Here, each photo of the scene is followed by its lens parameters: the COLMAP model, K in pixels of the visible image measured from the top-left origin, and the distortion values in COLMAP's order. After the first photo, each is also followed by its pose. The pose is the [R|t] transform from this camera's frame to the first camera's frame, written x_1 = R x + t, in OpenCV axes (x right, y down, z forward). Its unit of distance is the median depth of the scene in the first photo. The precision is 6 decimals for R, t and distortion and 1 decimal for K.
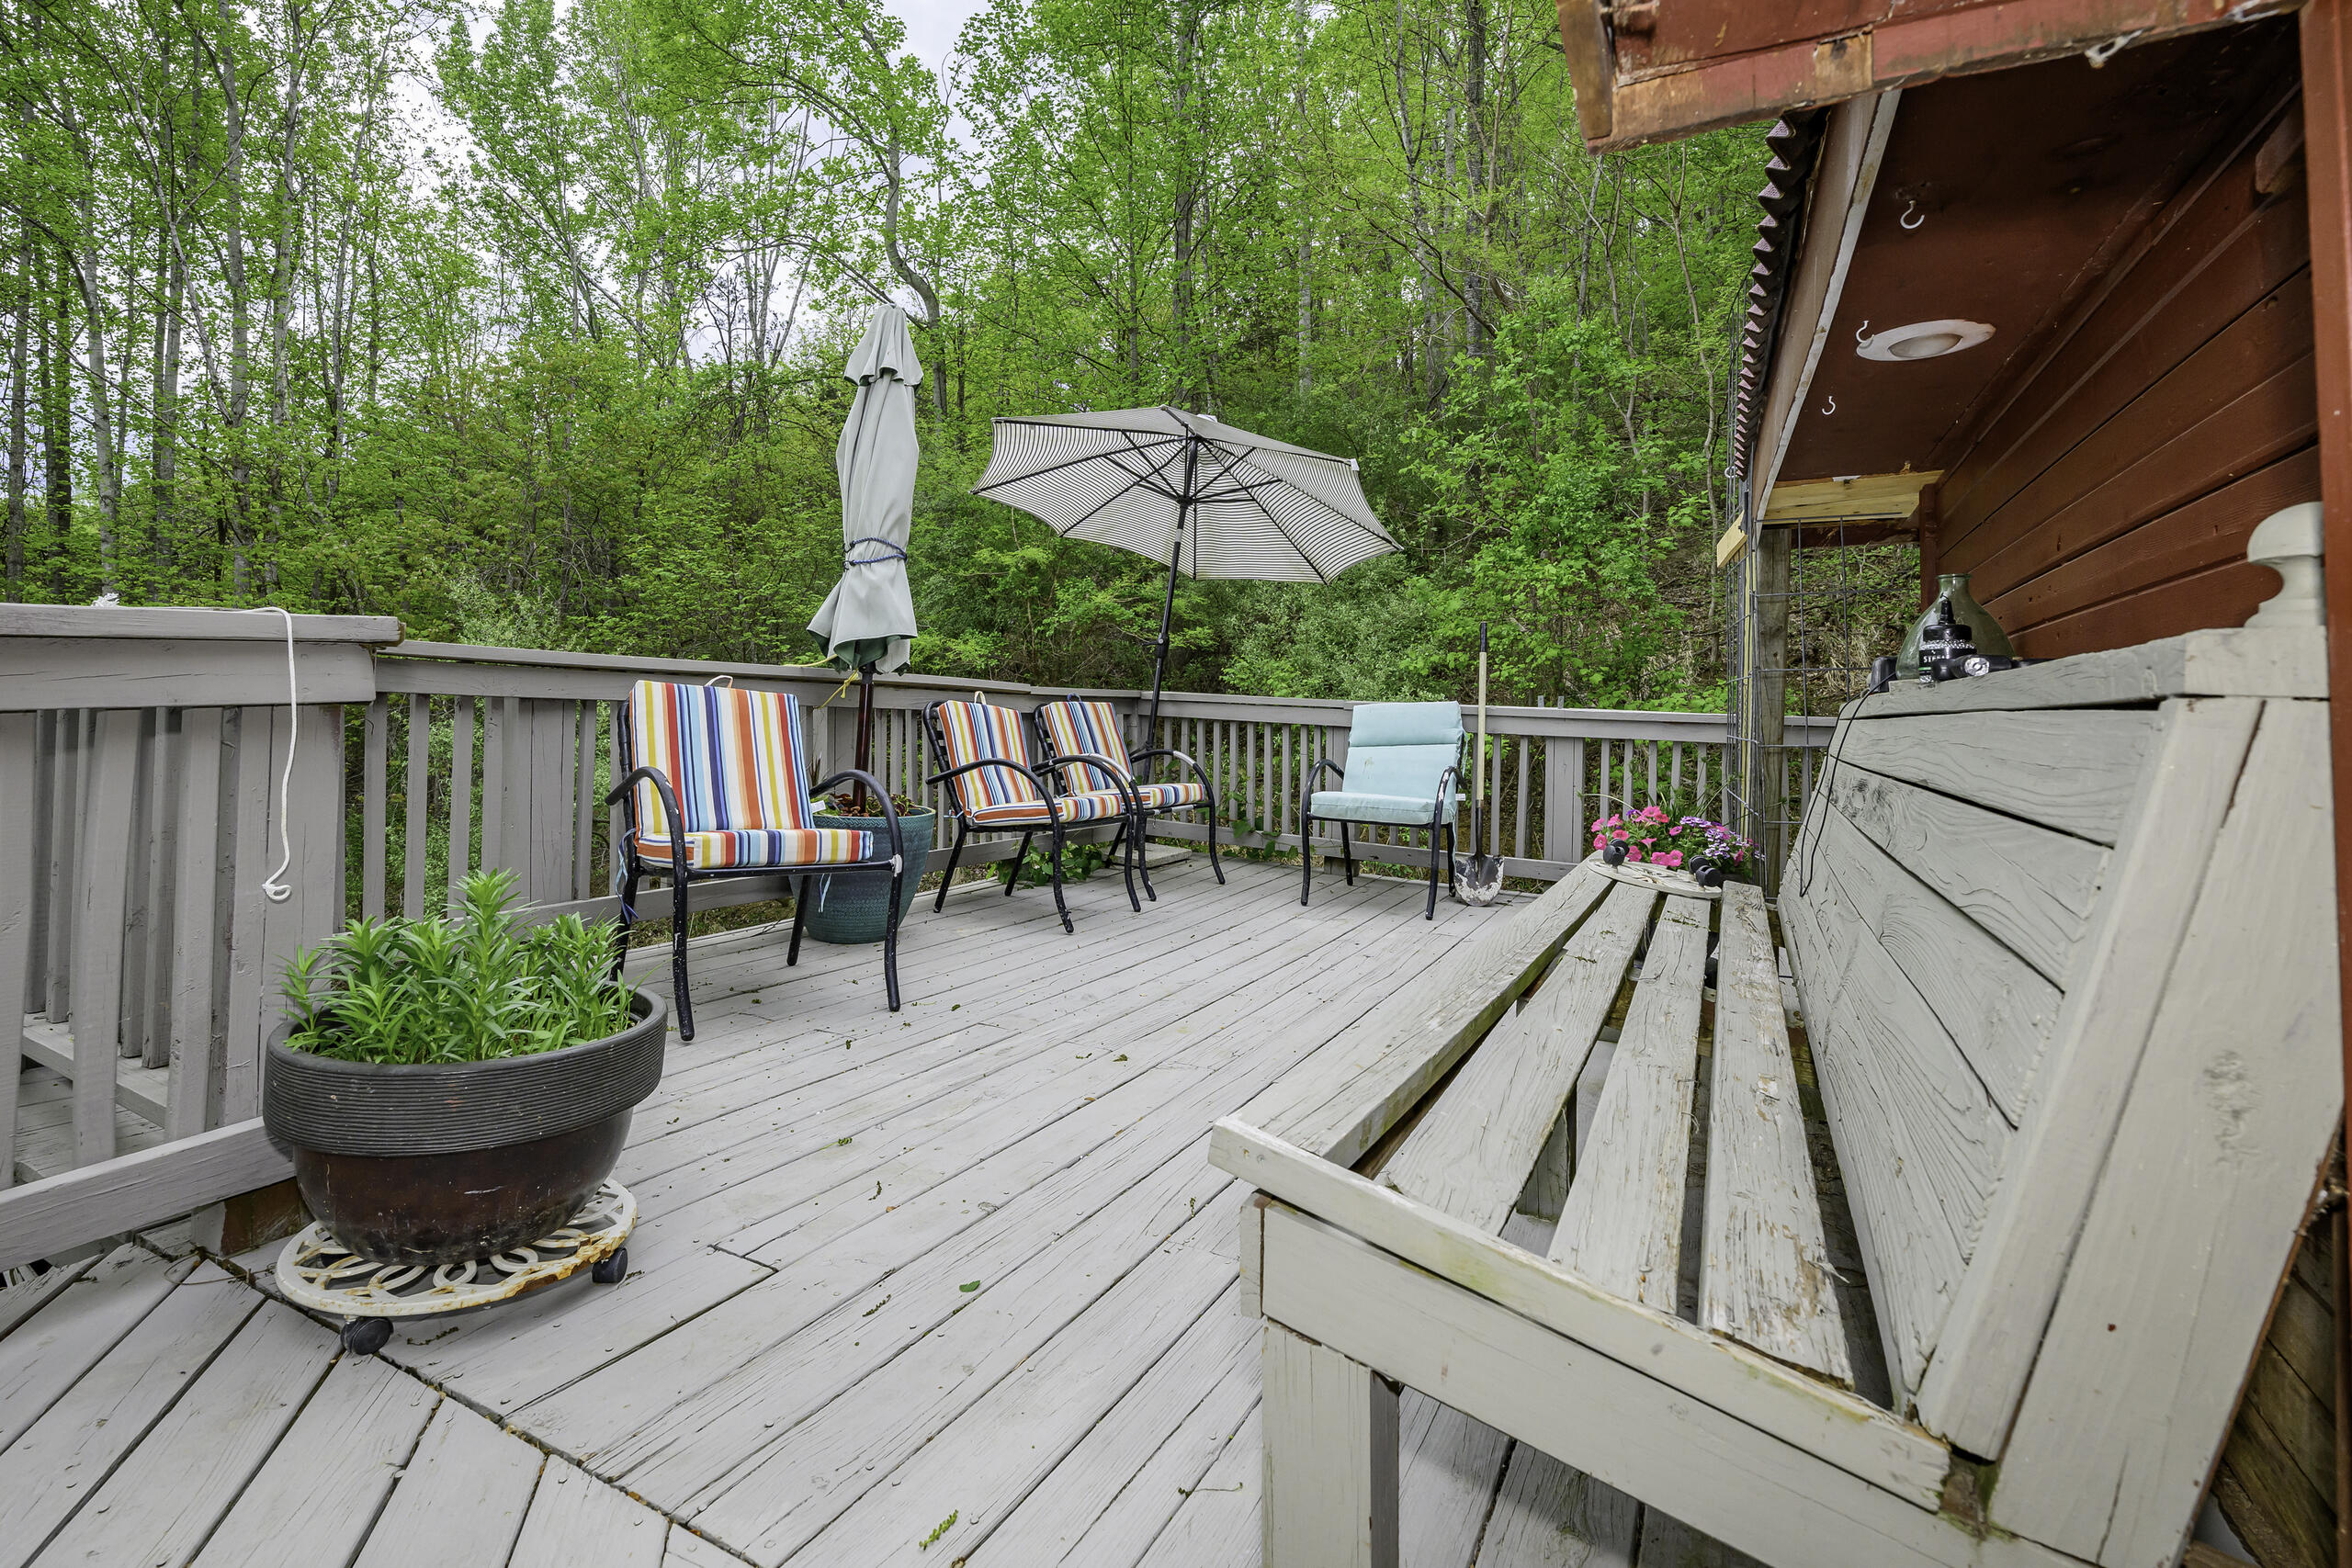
lens RADIAL K [[1109.5, 0, 1181.0], [0, 1109.5, 693.2], [0, 0, 1]] dist [-0.014021, 0.000097]
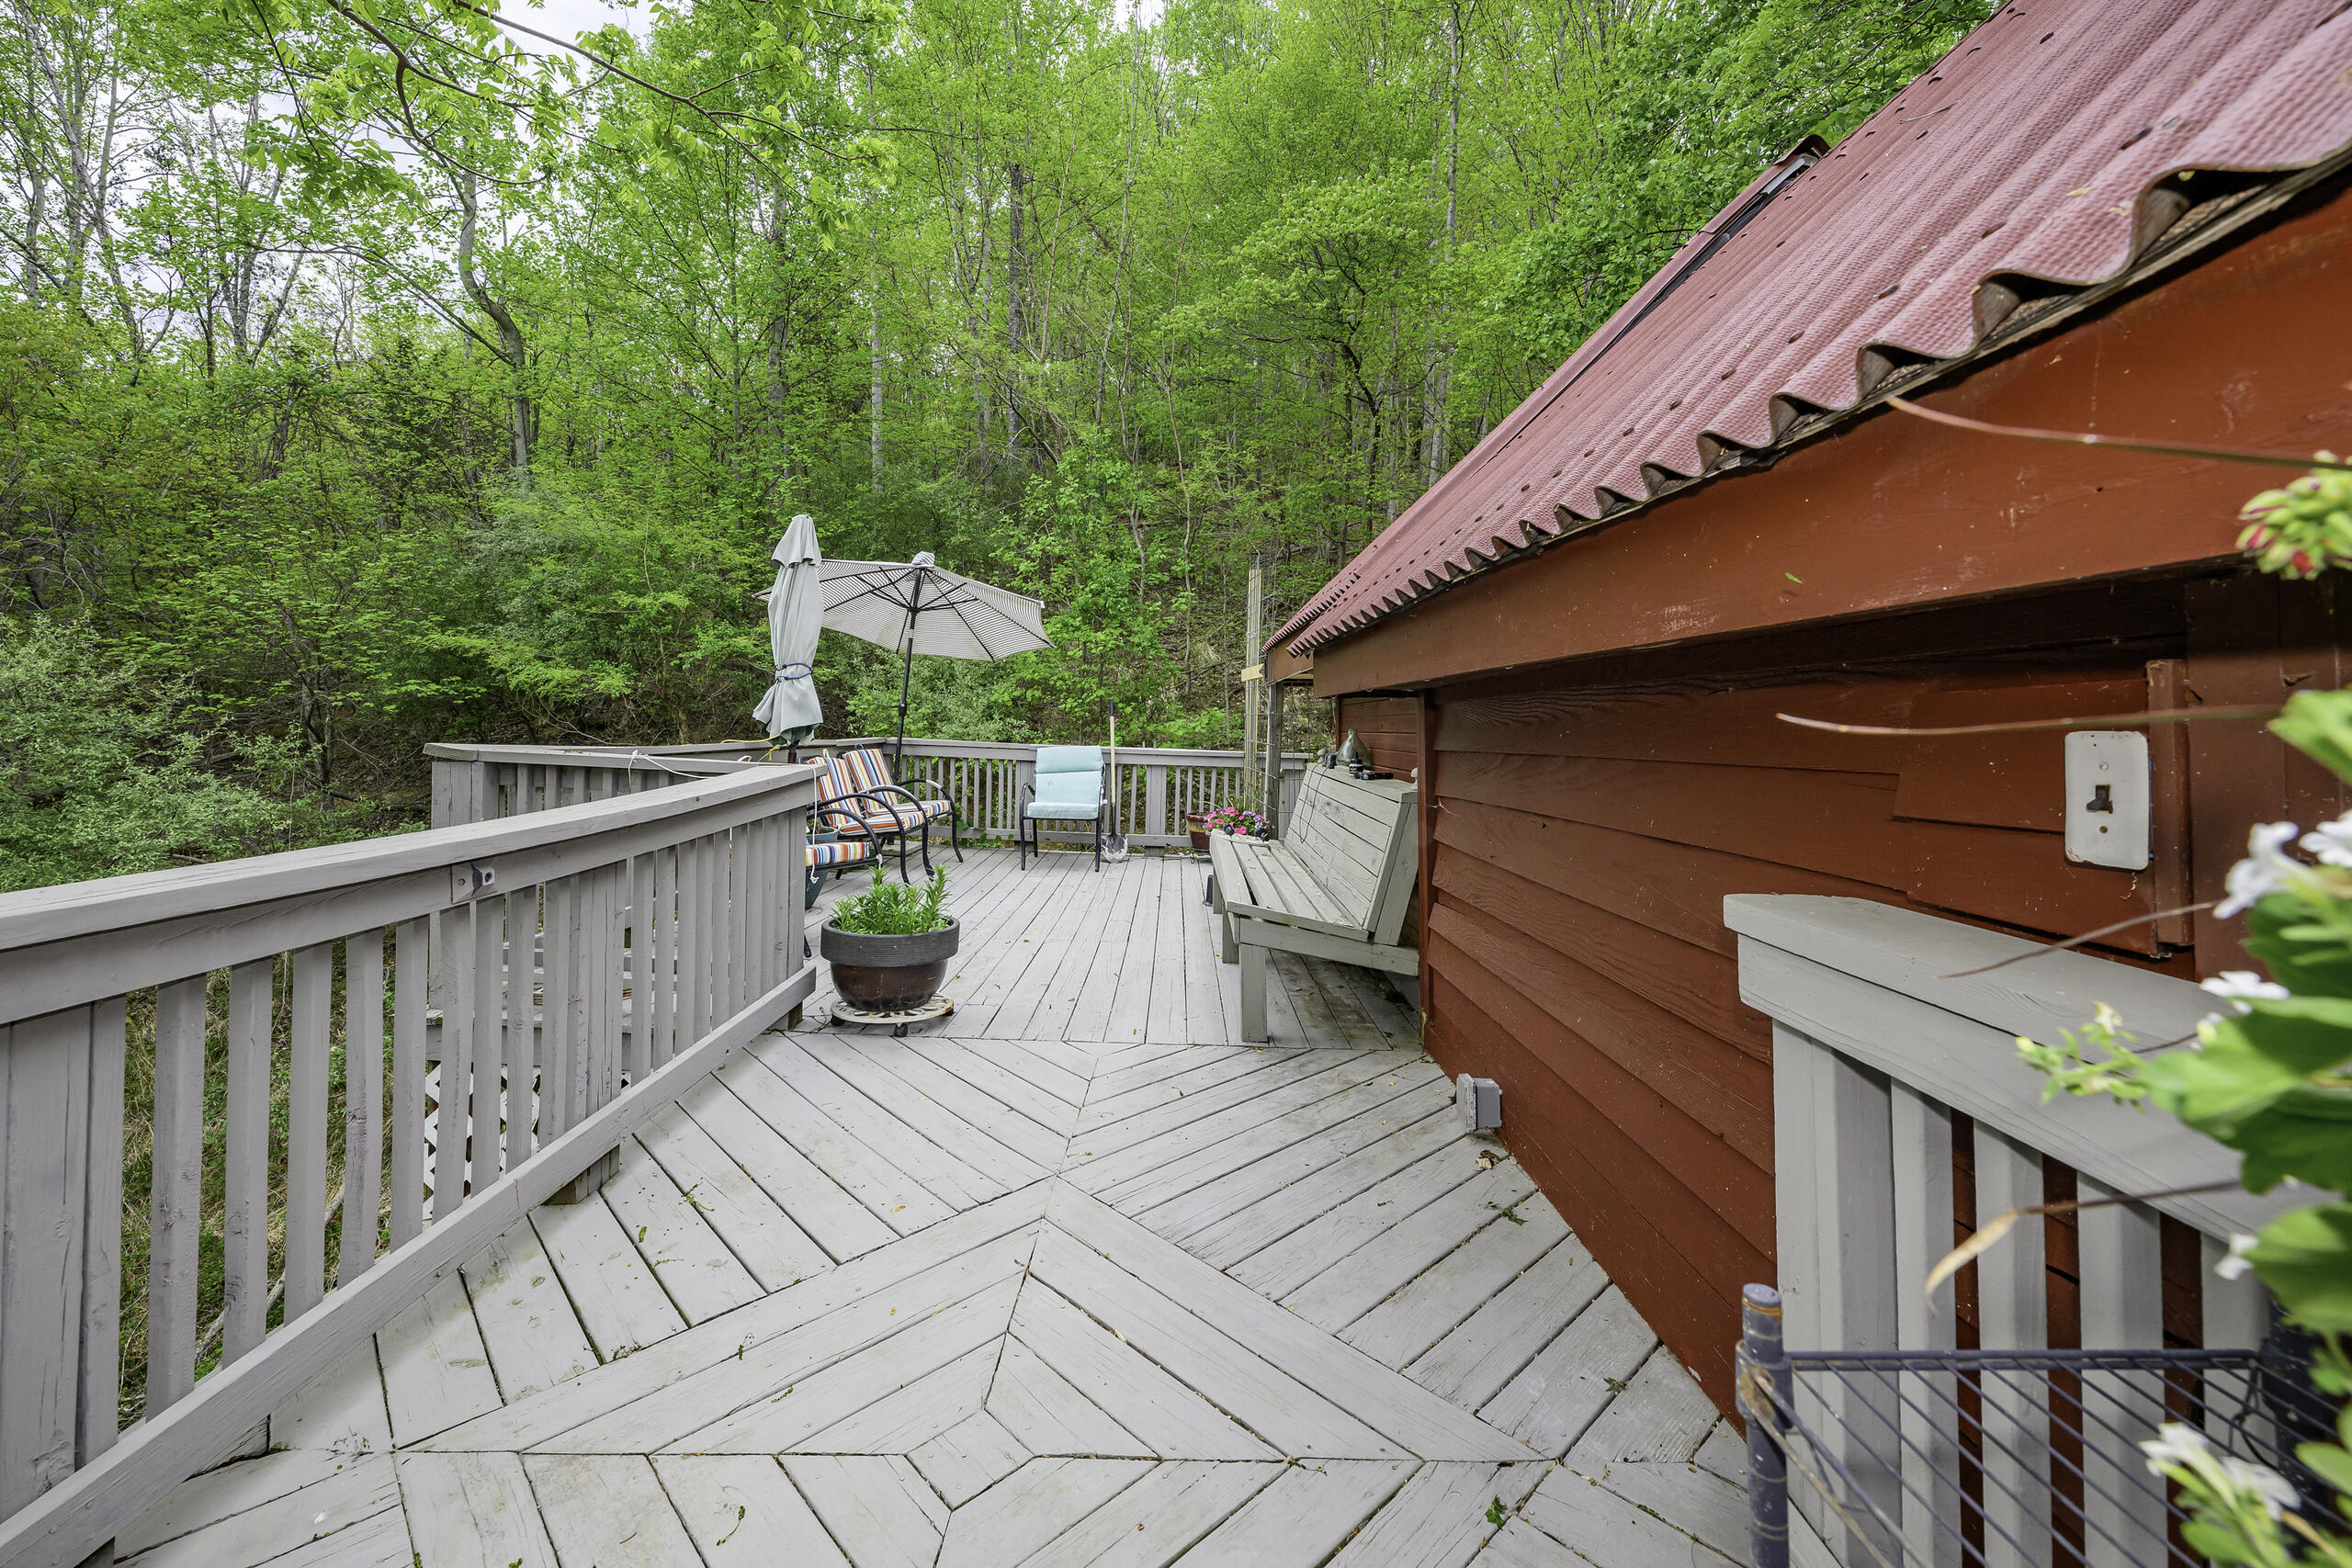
lens RADIAL K [[950.0, 0, 1203.3], [0, 950.0, 721.2], [0, 0, 1]] dist [-0.000762, -0.000080]
pose [[0.880170, -0.007087, 0.474605, -0.282227], [-0.006032, 0.999641, 0.026114, -0.064254], [-0.474620, -0.025847, 0.879811, -0.341099]]
